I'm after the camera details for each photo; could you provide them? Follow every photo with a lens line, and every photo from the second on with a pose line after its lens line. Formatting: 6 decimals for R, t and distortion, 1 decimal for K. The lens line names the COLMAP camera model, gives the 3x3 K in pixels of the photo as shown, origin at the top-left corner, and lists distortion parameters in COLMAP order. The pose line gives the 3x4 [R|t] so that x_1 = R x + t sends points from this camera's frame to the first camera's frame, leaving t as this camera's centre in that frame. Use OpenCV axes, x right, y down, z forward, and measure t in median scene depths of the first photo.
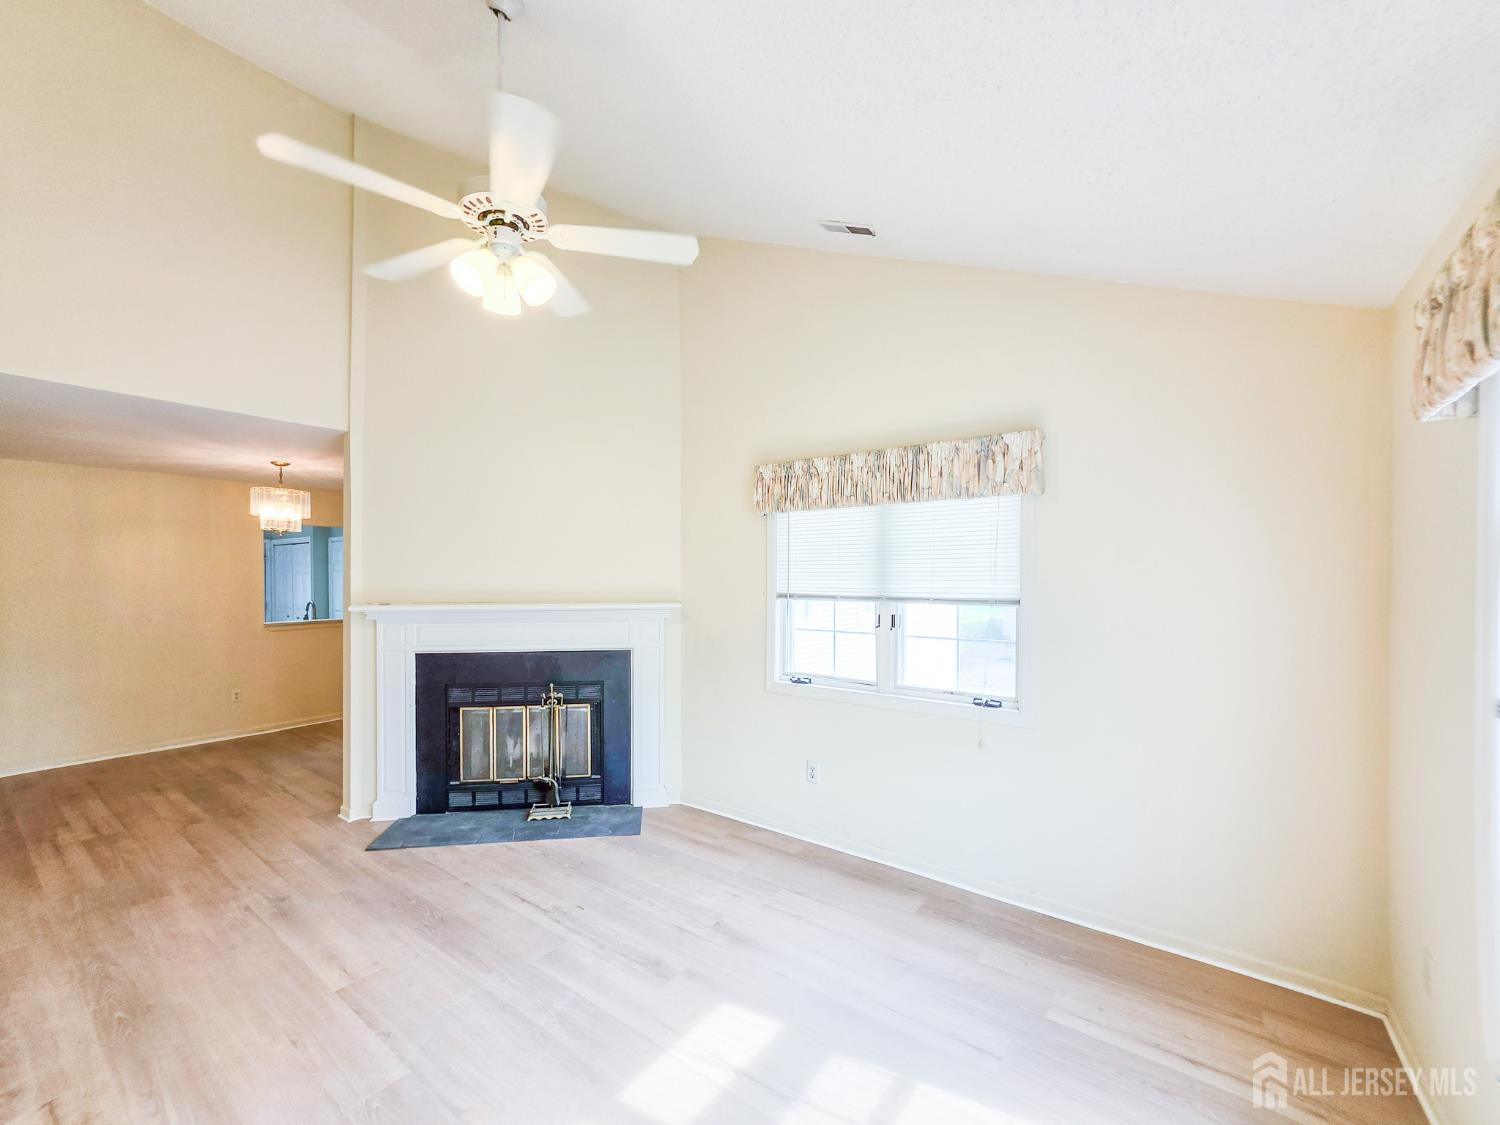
lens RADIAL K [[614.4, 0, 736.0], [0, 614.4, 572.3], [0, 0, 1]] dist [-0.006204, 0.006218]
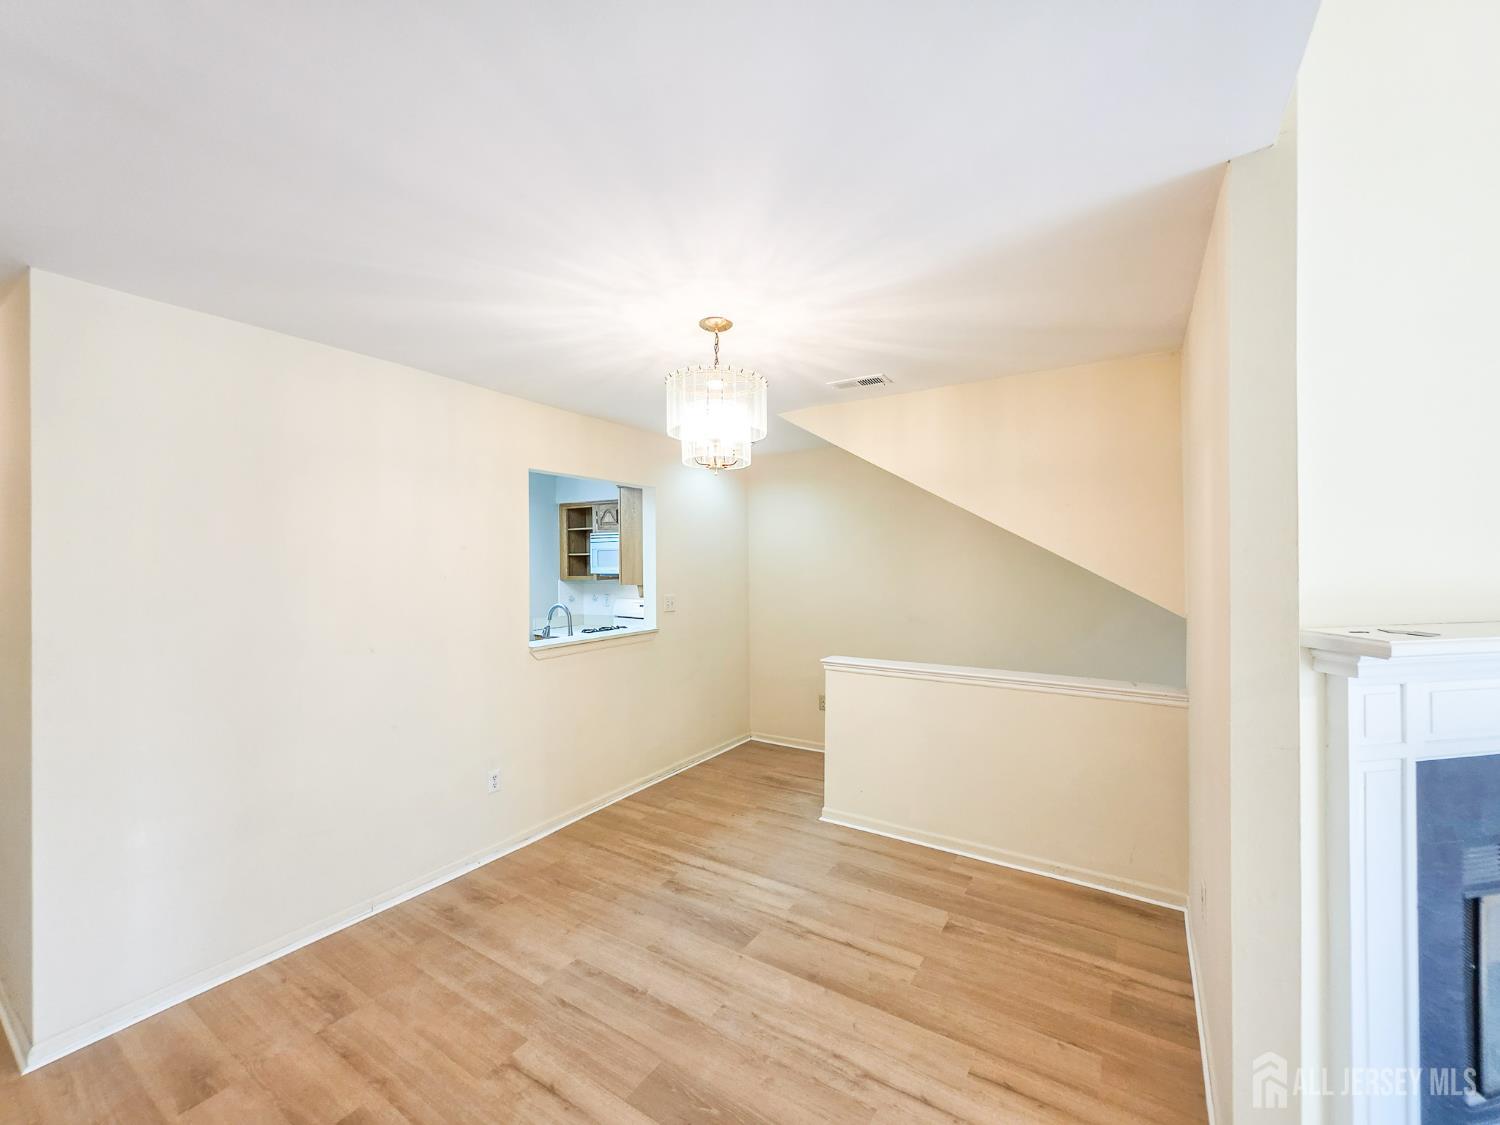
lens RADIAL K [[614.4, 0, 739.1], [0, 614.4, 558.2], [0, 0, 1]] dist [-0.006204, 0.006218]
pose [[0.997557, -0.001899, 0.069834, -0.927126], [0.001961, 0.999998, -0.000817, 0.005660], [-0.069832, 0.000952, 0.997558, 0.643328]]
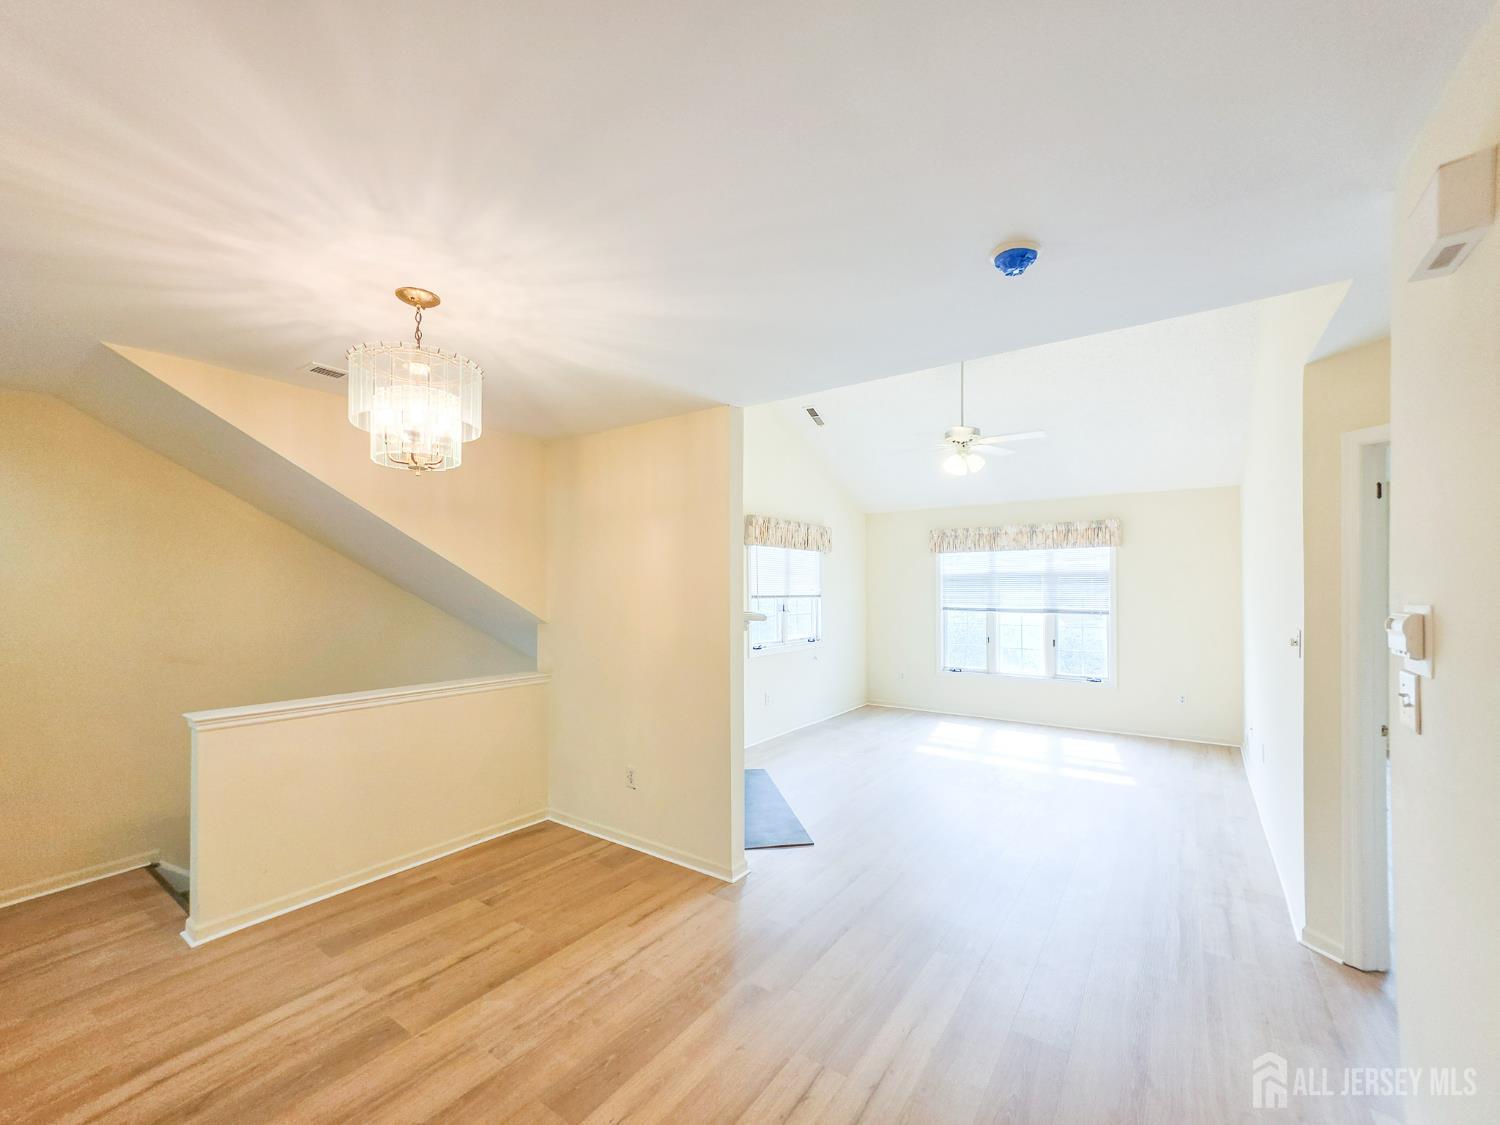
lens RADIAL K [[614.4, 0, 757.5], [0, 614.4, 596.6], [0, 0, 1]] dist [-0.006204, 0.006218]
pose [[-0.035337, -0.012668, 0.999295, -1.402453], [-0.001827, 0.999919, 0.012611, 0.015367], [-0.999374, -0.001381, -0.035357, 0.970830]]
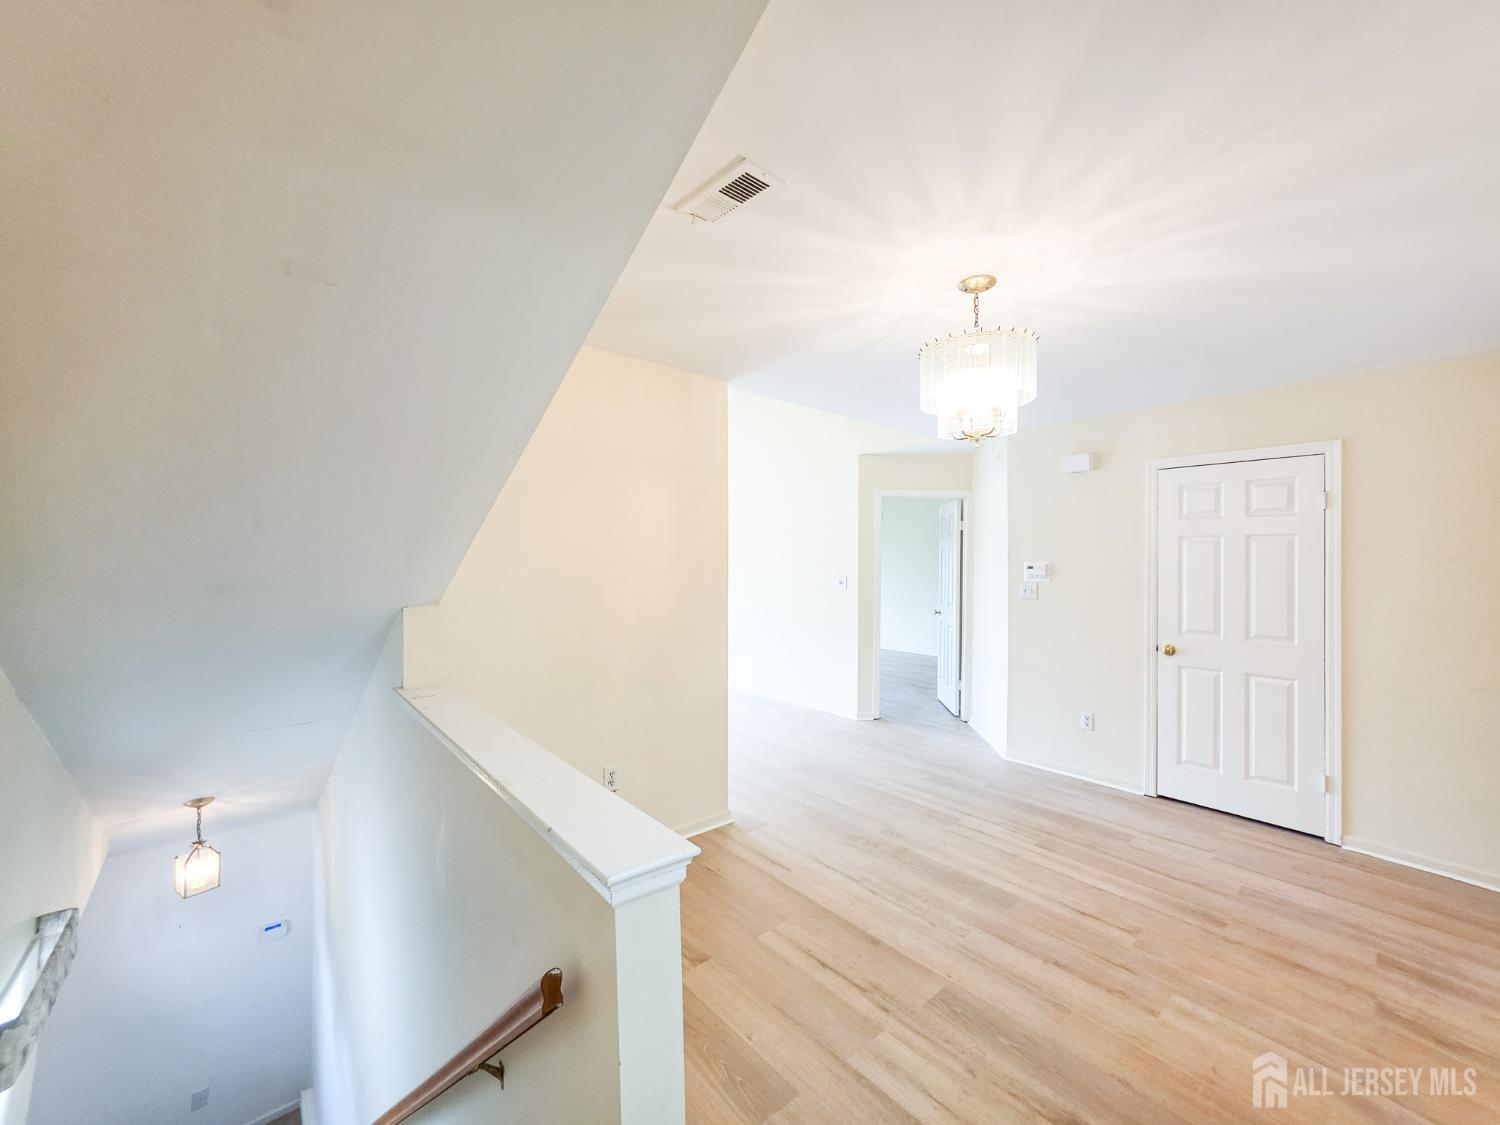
lens RADIAL K [[614.4, 0, 738.1], [0, 614.4, 557.2], [0, 0, 1]] dist [-0.006204, 0.006218]
pose [[-0.976549, -0.009997, 0.215065, -0.816459], [-0.011757, 0.999907, -0.006903, 0.028010], [-0.214976, -0.009269, -0.976575, 1.799779]]
